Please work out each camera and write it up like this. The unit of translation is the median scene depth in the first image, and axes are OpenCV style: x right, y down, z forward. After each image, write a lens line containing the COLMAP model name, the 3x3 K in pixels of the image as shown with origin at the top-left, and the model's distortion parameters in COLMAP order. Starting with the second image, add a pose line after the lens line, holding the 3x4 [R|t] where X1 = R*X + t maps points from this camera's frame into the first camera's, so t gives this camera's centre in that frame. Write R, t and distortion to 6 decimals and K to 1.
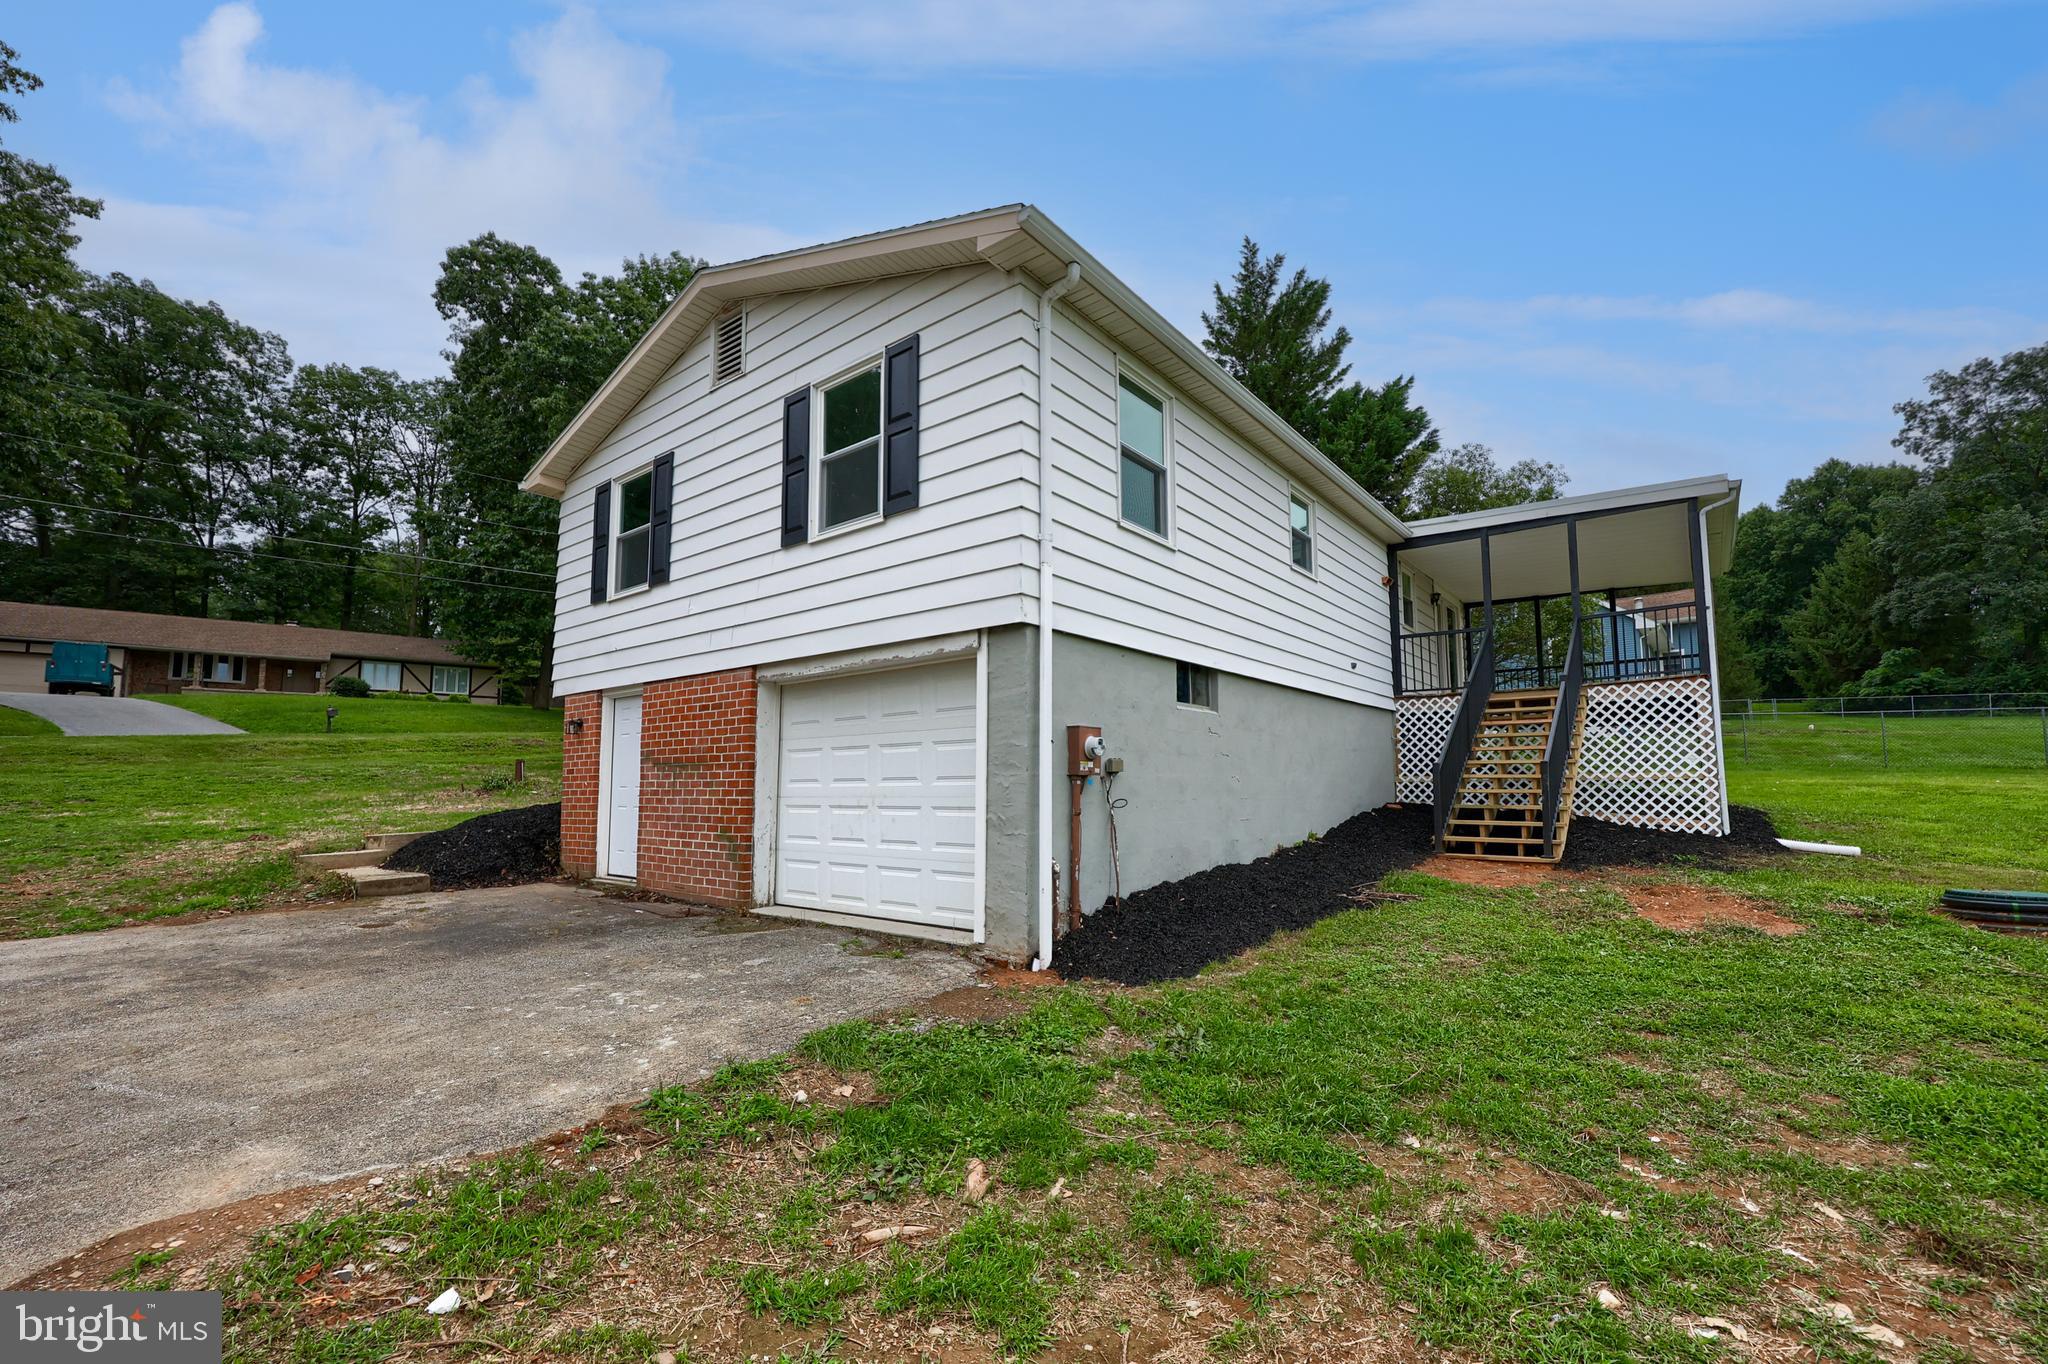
lens RADIAL K [[841.5, 0, 1043.5], [0, 841.5, 715.6], [0, 0, 1]] dist [0.000635, 0.000378]
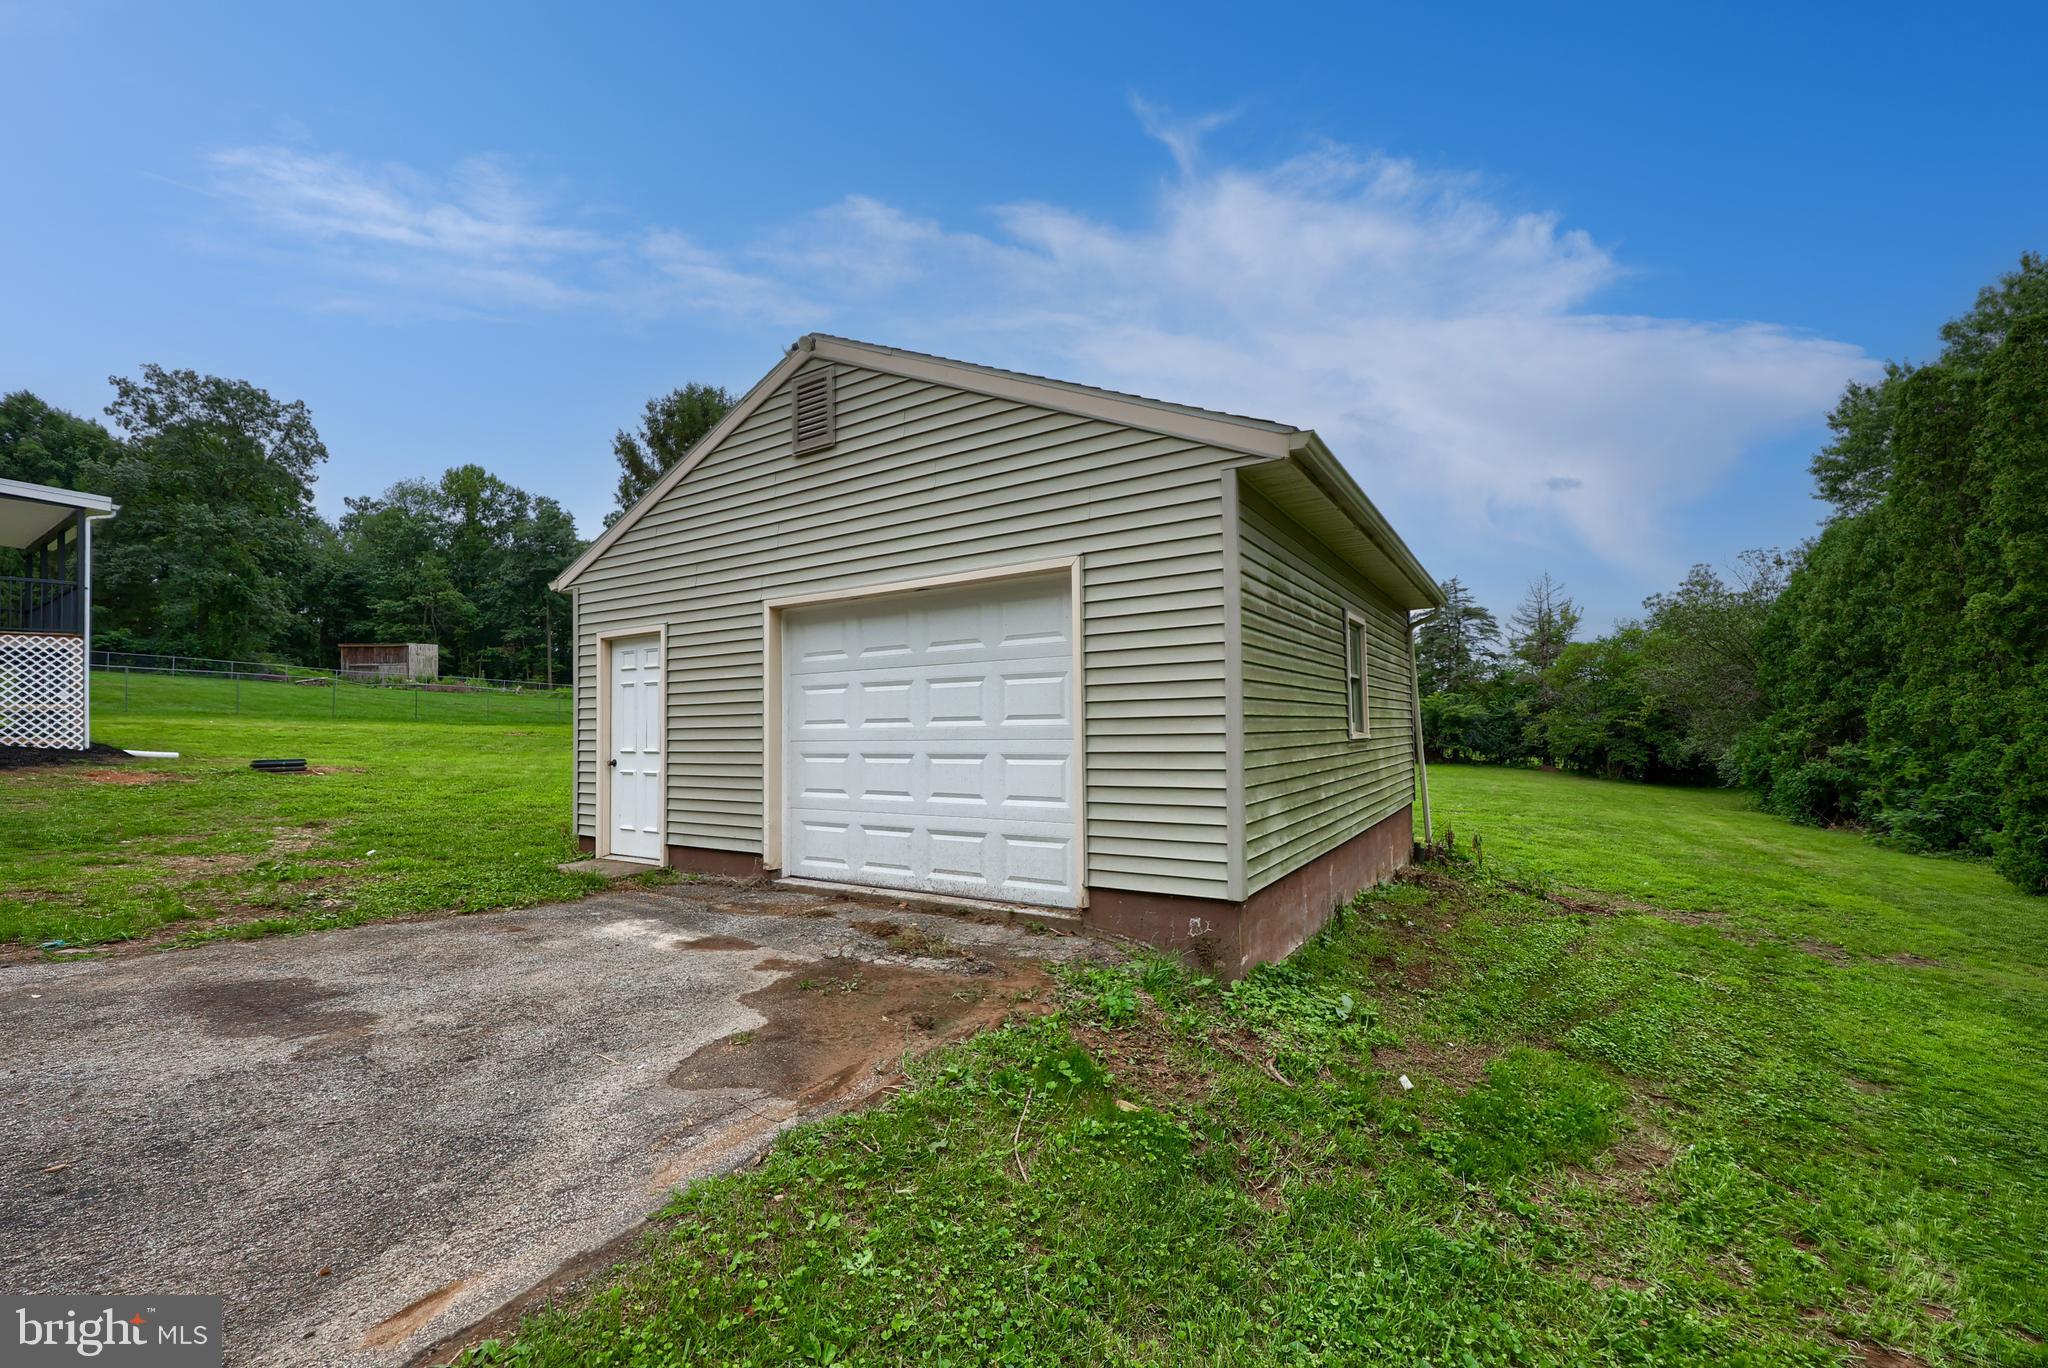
lens RADIAL K [[831.3, 0, 1017.3], [0, 831.3, 710.1], [0, 0, 1]] dist [-0.001567, -0.000337]
pose [[-0.089440, 0.025492, 0.995666, -0.709207], [-0.071437, 0.996934, -0.031941, 0.007541], [-0.993427, -0.073985, -0.087345, -0.427268]]
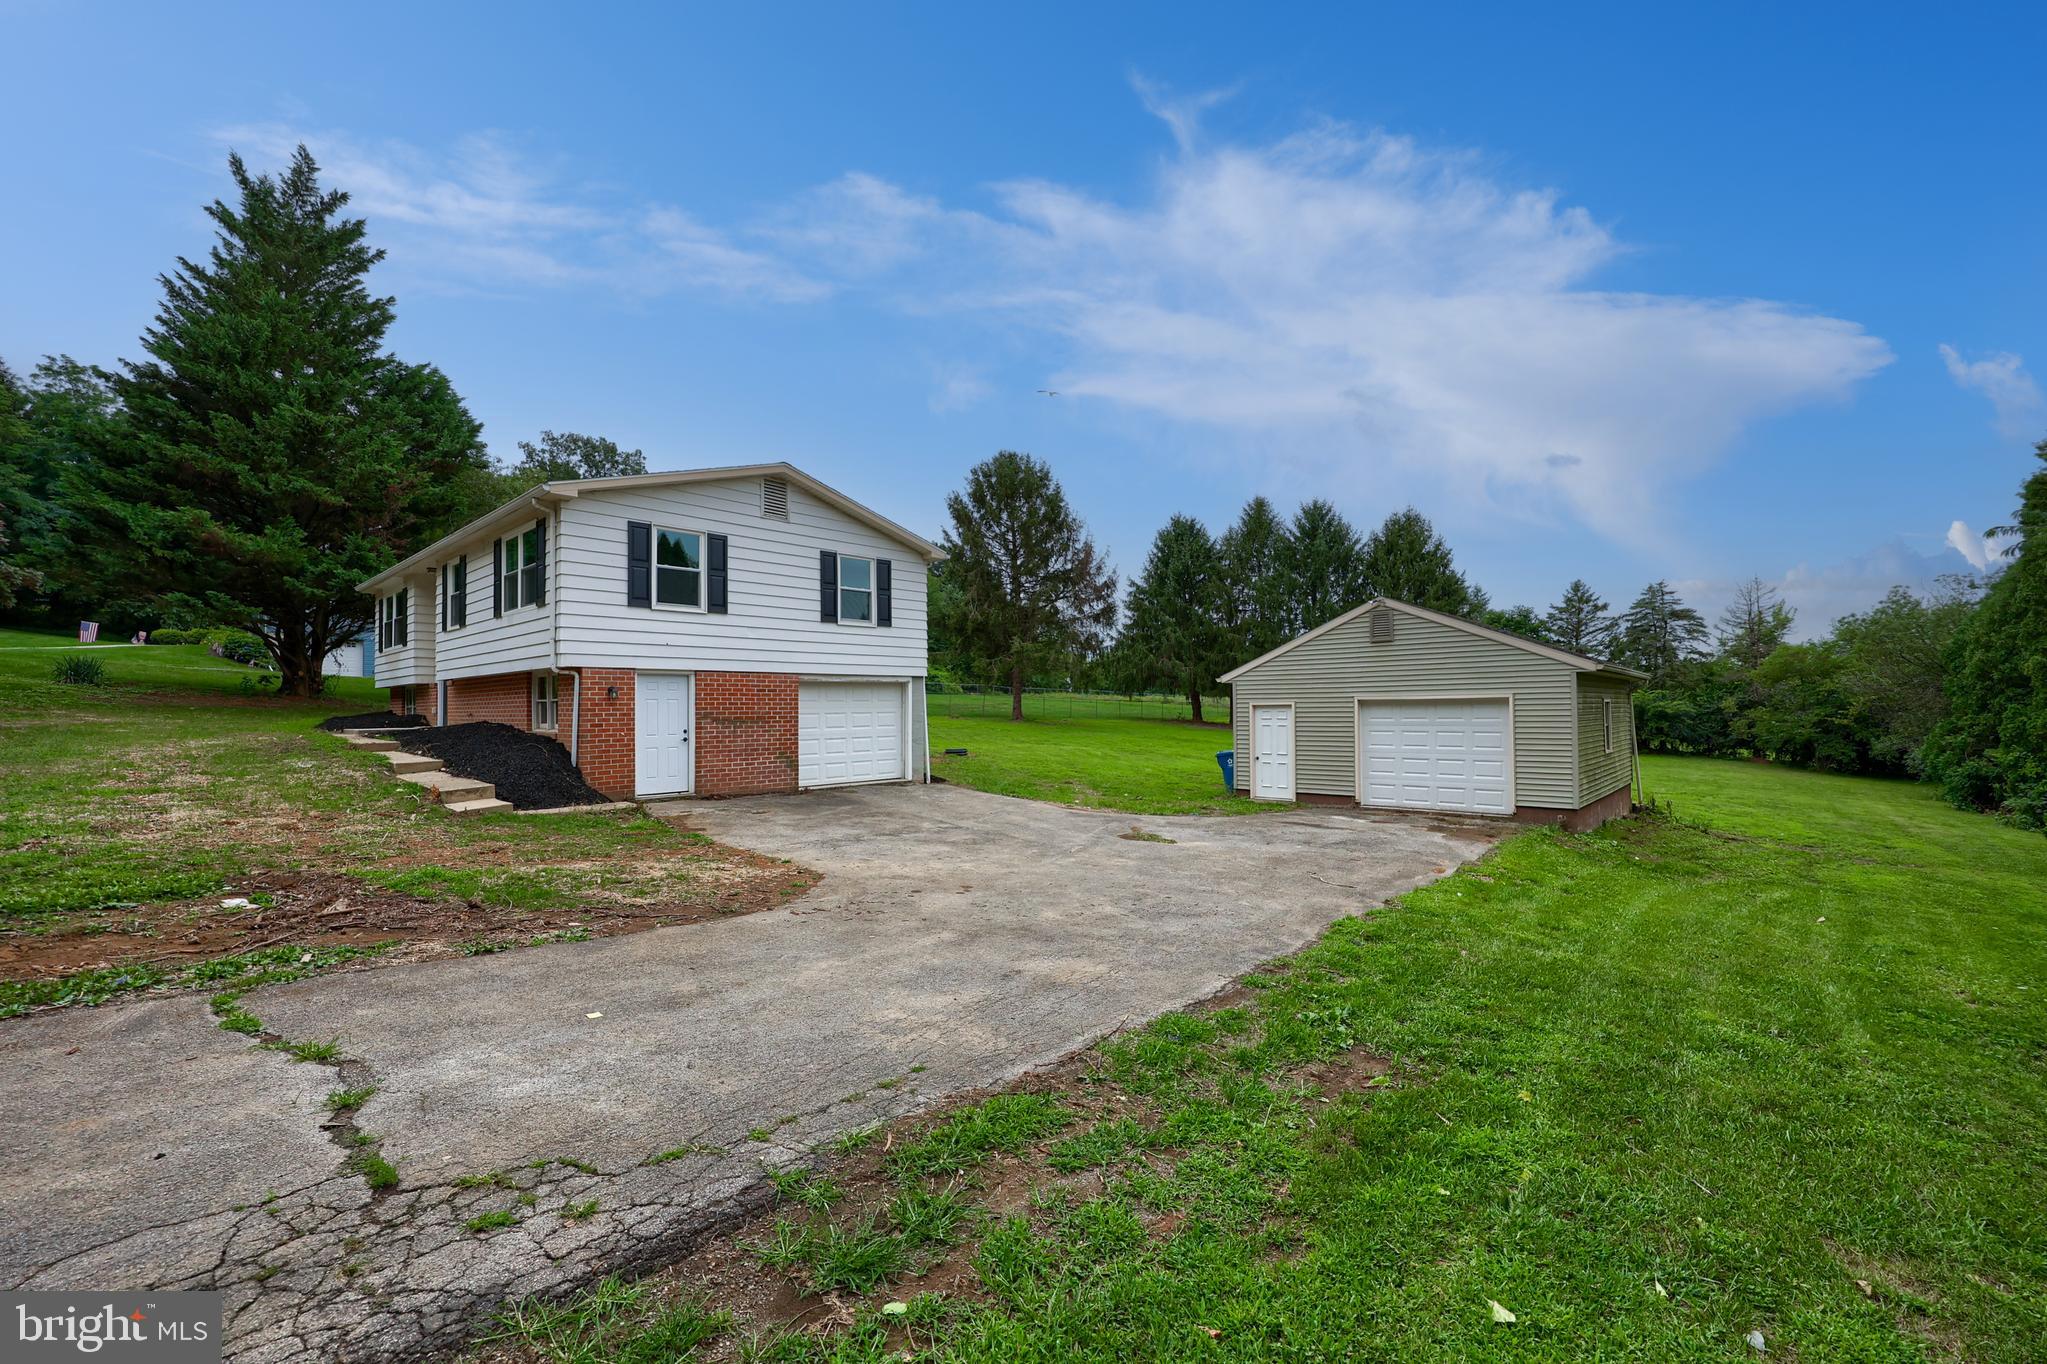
lens RADIAL K [[833.2, 0, 1029.4], [0, 833.2, 691.0], [0, 0, 1]] dist [-0.000514, -0.000291]
pose [[0.076817, 0.023163, 0.996776, -1.694972], [-0.077336, 0.996857, -0.017205, -0.015815], [-0.994041, -0.075765, 0.078367, 0.196128]]
